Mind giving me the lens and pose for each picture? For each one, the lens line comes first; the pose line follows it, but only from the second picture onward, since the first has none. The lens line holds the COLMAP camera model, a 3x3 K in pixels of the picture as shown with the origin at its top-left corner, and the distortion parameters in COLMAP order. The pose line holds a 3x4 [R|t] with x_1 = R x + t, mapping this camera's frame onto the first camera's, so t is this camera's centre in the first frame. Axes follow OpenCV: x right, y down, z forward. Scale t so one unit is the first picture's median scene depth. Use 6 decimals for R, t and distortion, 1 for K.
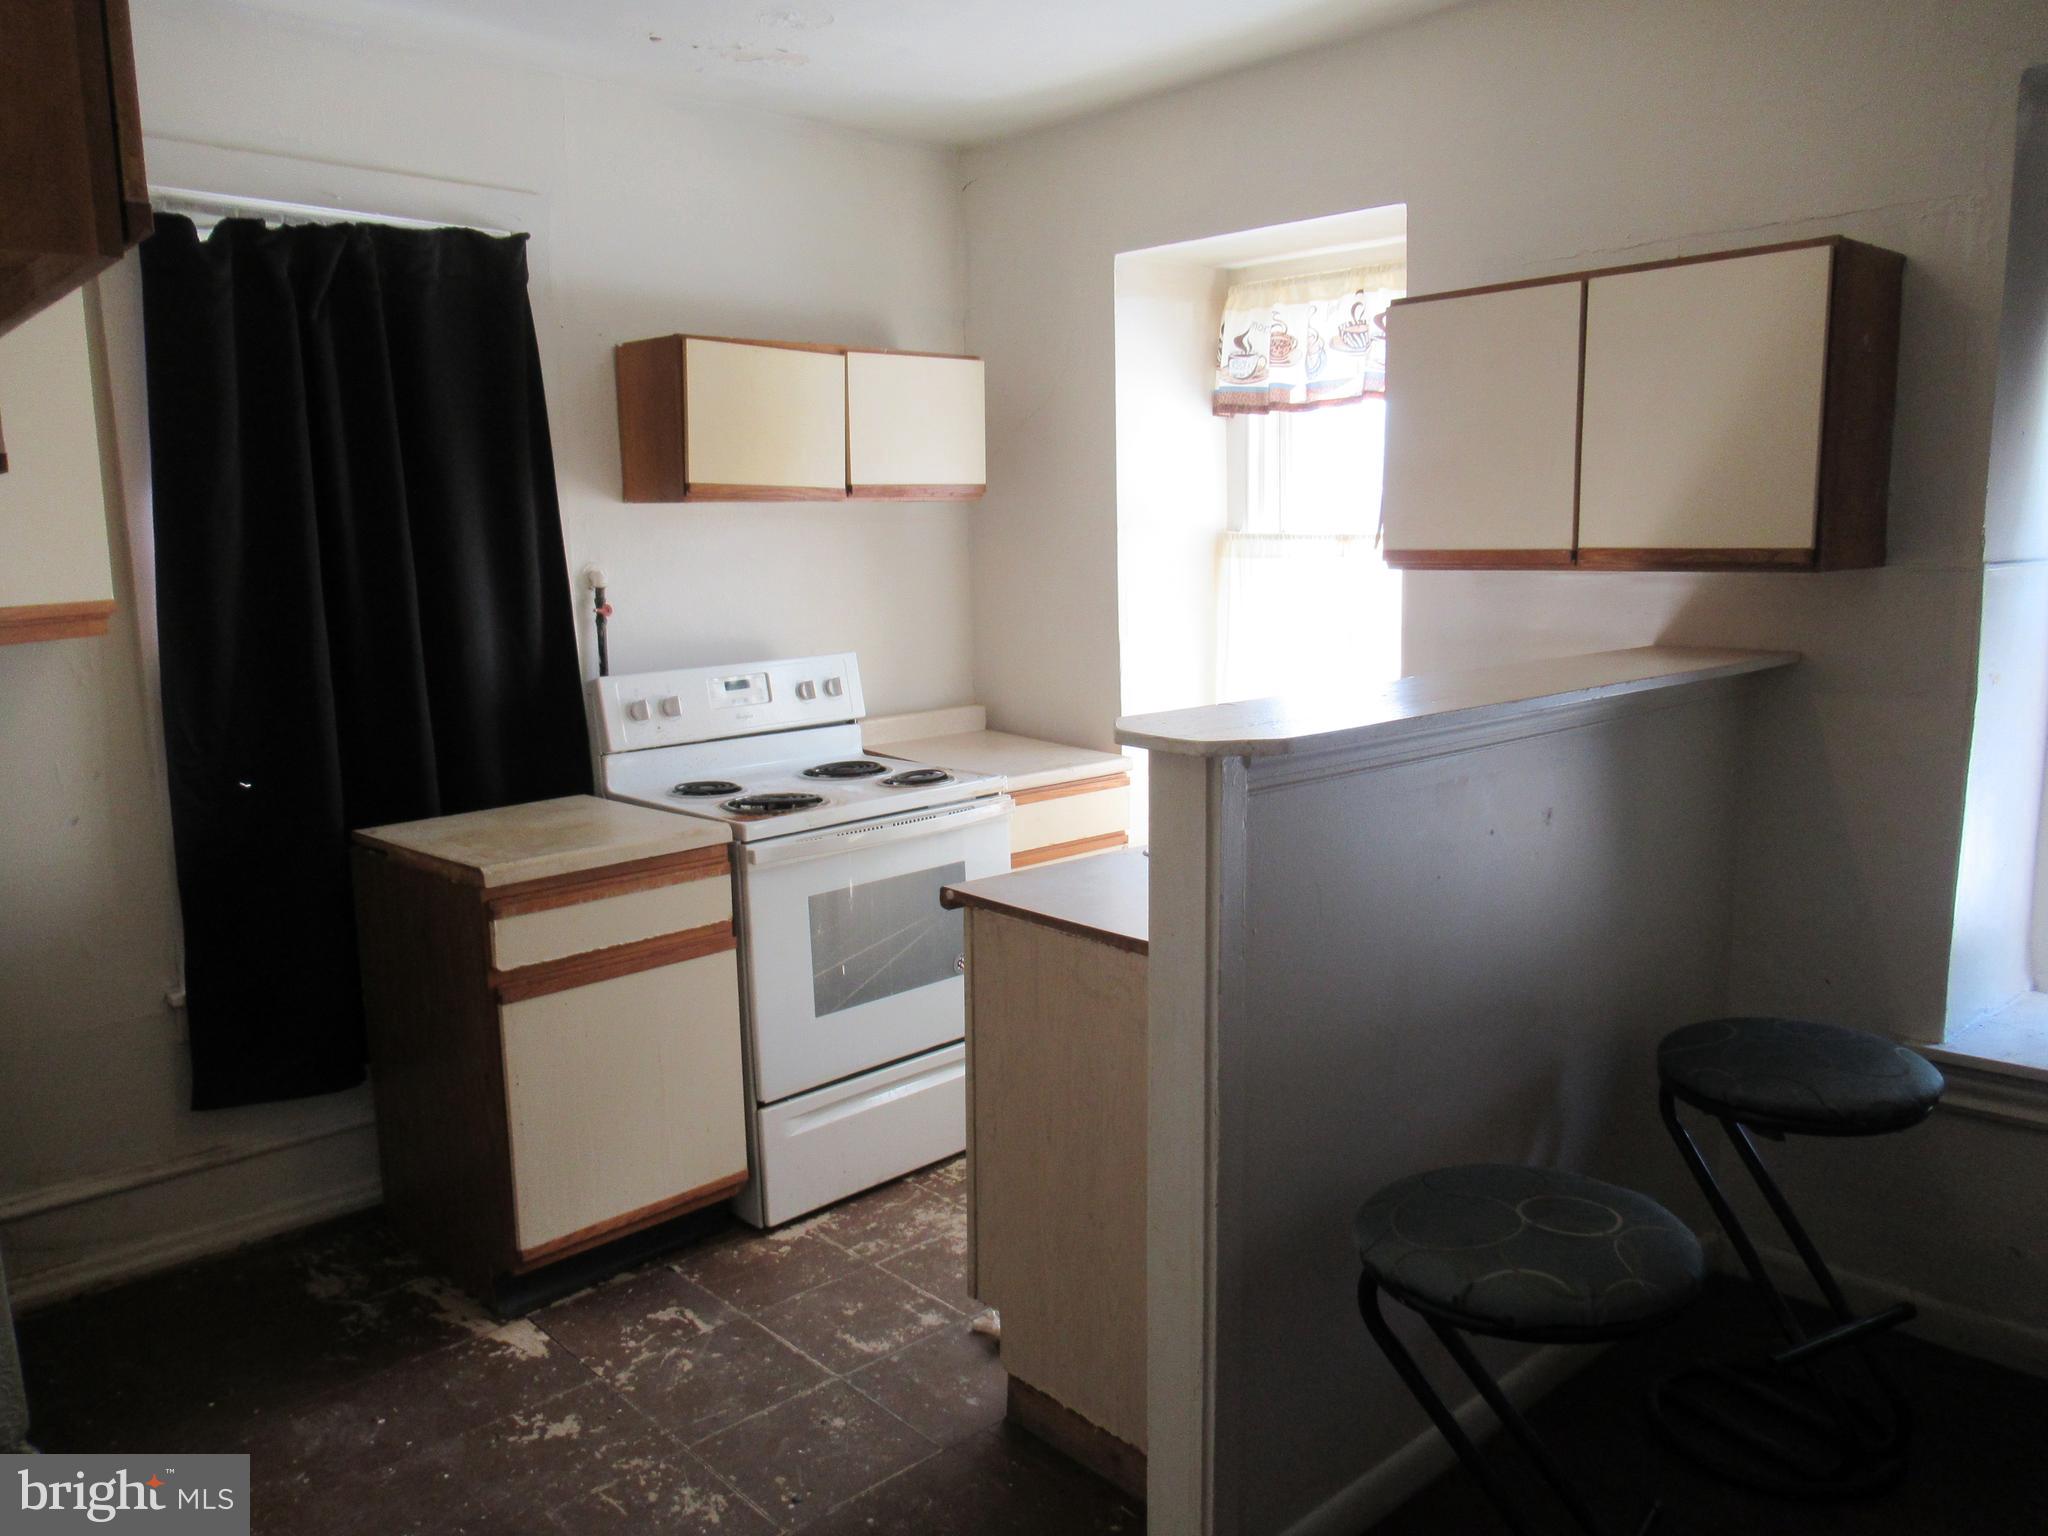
lens RADIAL K [[1516.7, 0, 924.3], [0, 1516.7, 774.5], [0, 0, 1]] dist [0.003528, 0.000155]
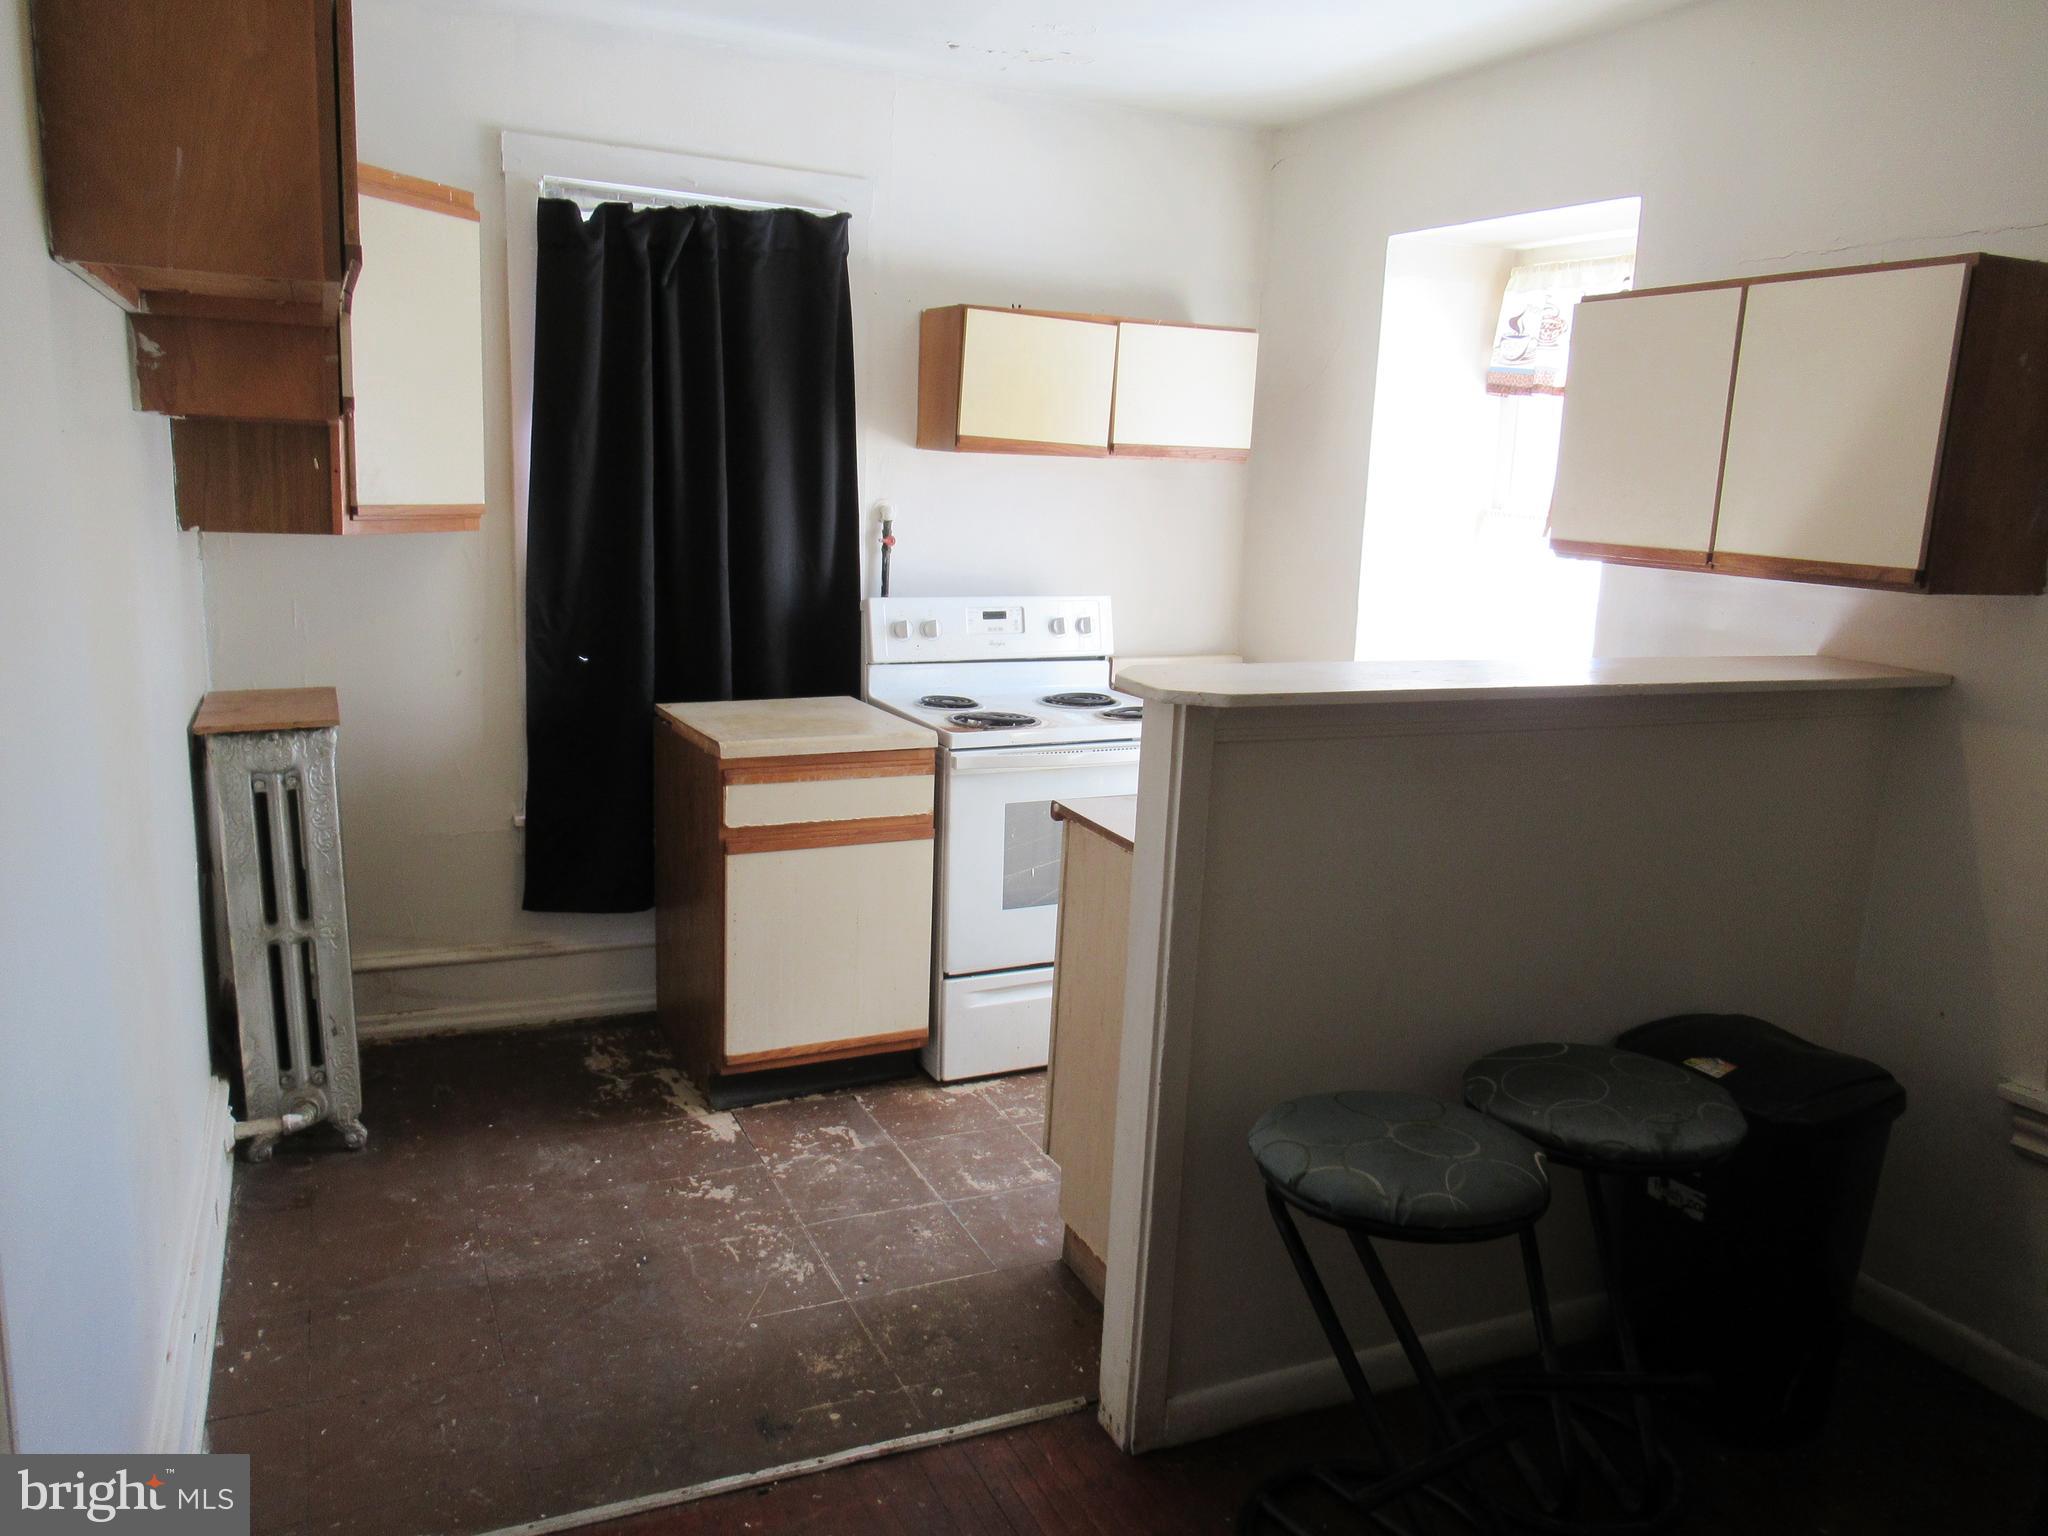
lens RADIAL K [[1543.5, 0, 993.4], [0, 1543.5, 769.8], [0, 0, 1]] dist [0.010417, 0.003778]
pose [[0.949393, 0.118446, -0.290900, 0.256766], [-0.107686, 0.992783, 0.052785, -0.005729], [0.295052, -0.018788, 0.955296, -0.120418]]
